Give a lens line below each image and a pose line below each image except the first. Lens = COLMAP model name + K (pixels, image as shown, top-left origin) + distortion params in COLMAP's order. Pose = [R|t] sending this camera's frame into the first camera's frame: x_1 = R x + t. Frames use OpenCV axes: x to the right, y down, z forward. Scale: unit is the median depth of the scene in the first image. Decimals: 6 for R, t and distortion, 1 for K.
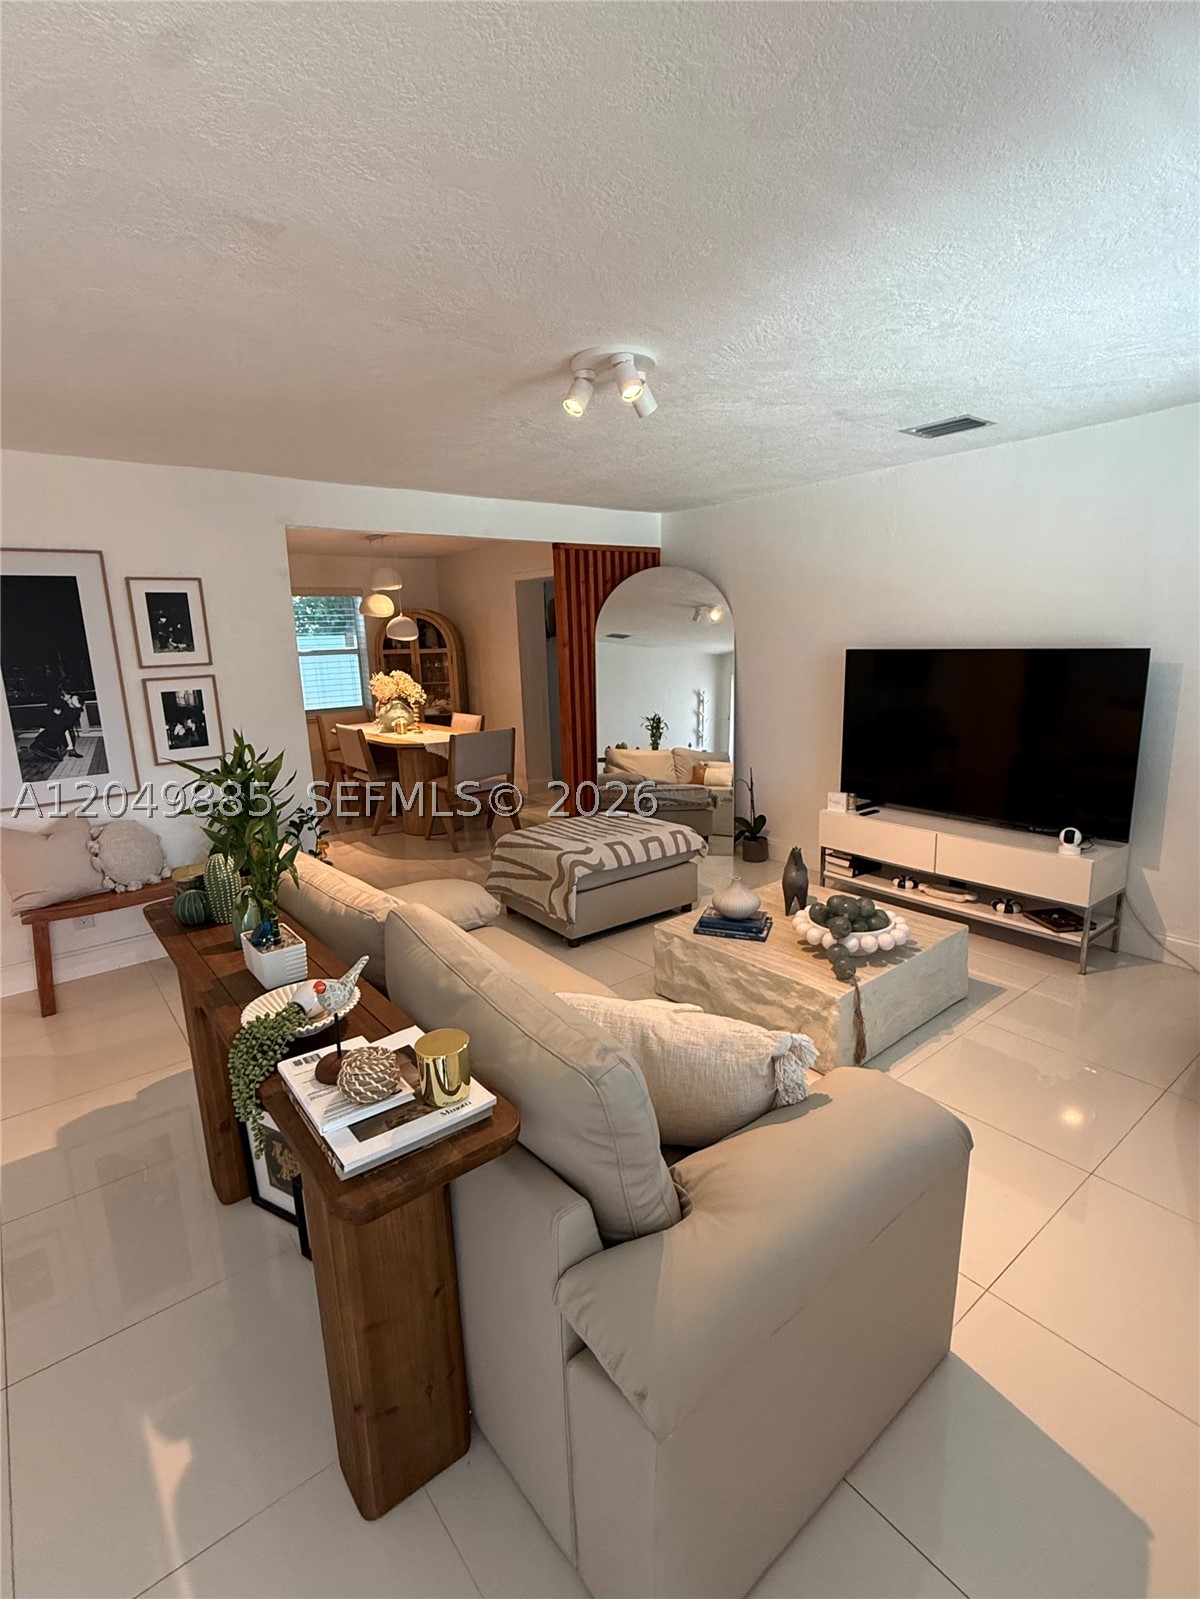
lens RADIAL K [[772.4, 0, 600.6], [0, 772.4, 796.0], [0, 0, 1]] dist [0.000571, 0.000356]
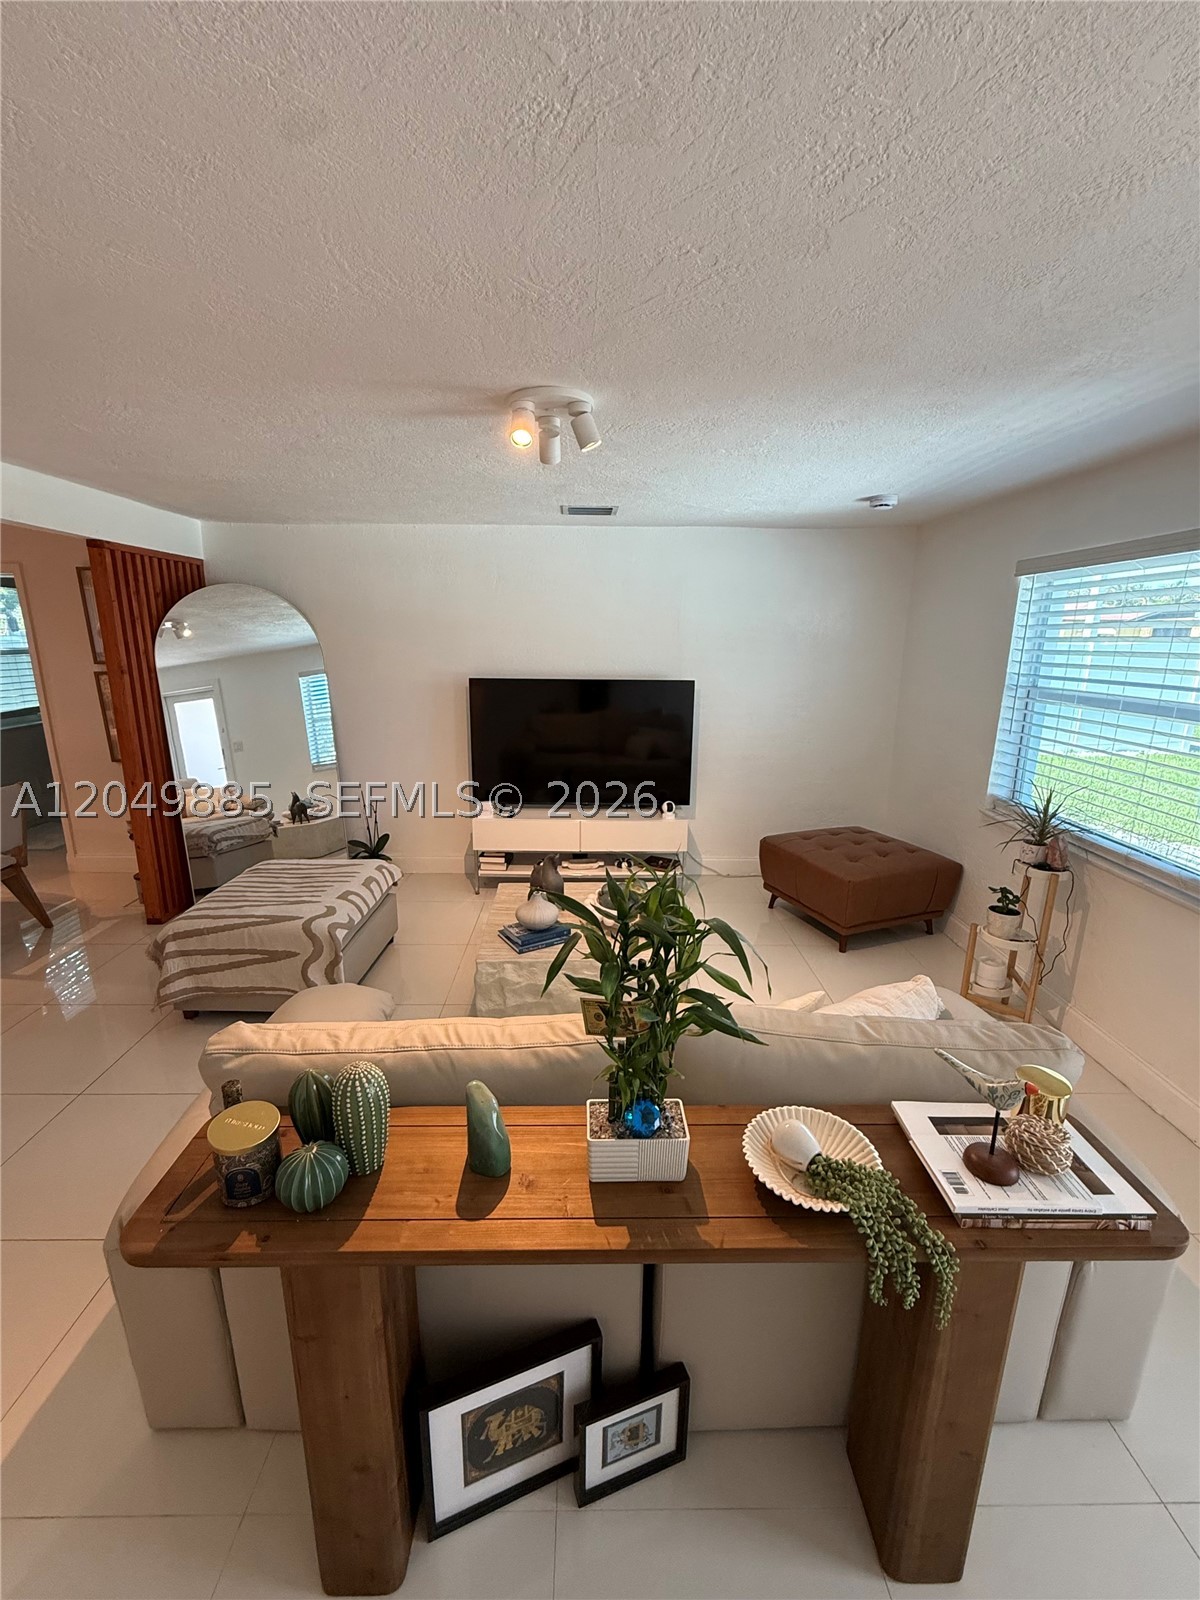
lens RADIAL K [[658.5, 0, 599.8], [0, 658.5, 796.4], [0, 0, 1]] dist [-0.000984, -0.000158]
pose [[0.607943, -0.149415, 0.779795, -0.403771], [0.135840, 0.987226, 0.083256, -0.080389], [-0.782274, 0.055312, 0.620474, 0.280573]]
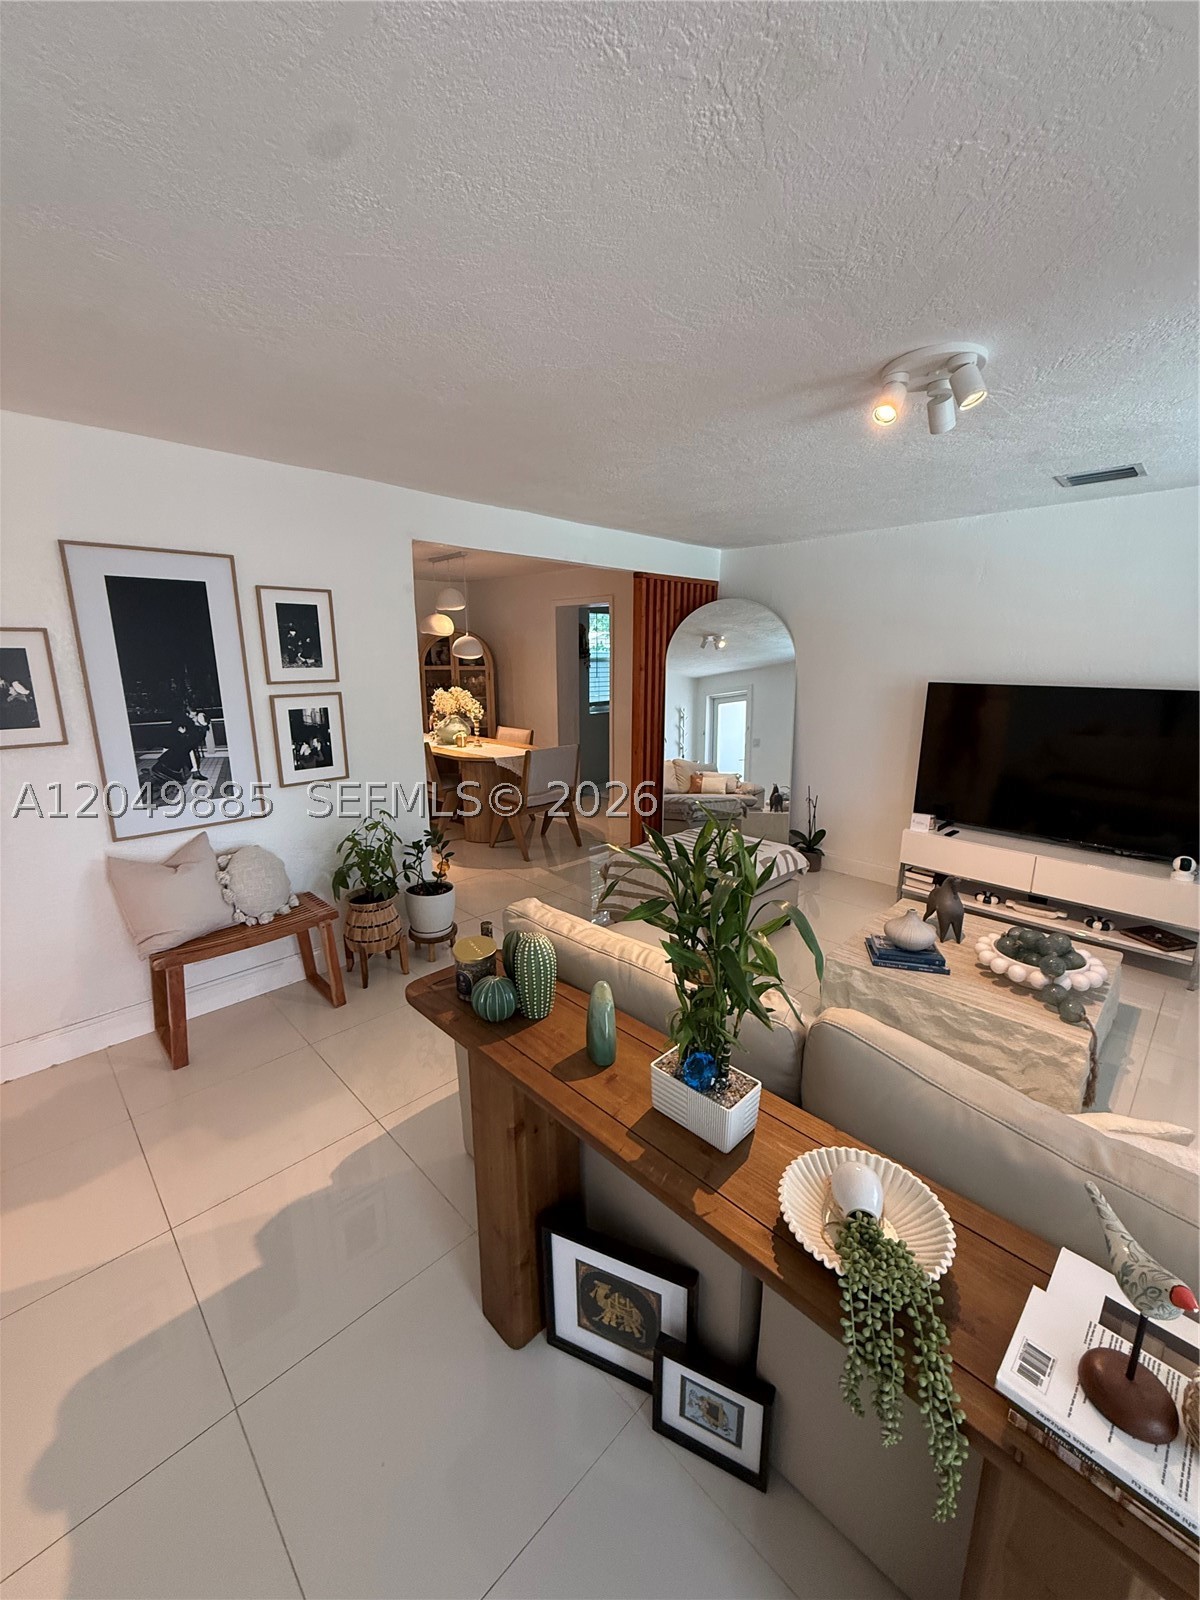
lens RADIAL K [[634.5, 0, 601.9], [0, 634.5, 796.8], [0, 0, 1]] dist [0.000657, 0.000272]
pose [[0.993720, 0.007447, 0.111647, -0.269494], [-0.008986, 0.999871, 0.013291, -0.041259], [-0.111533, -0.014211, 0.993659, 0.182984]]
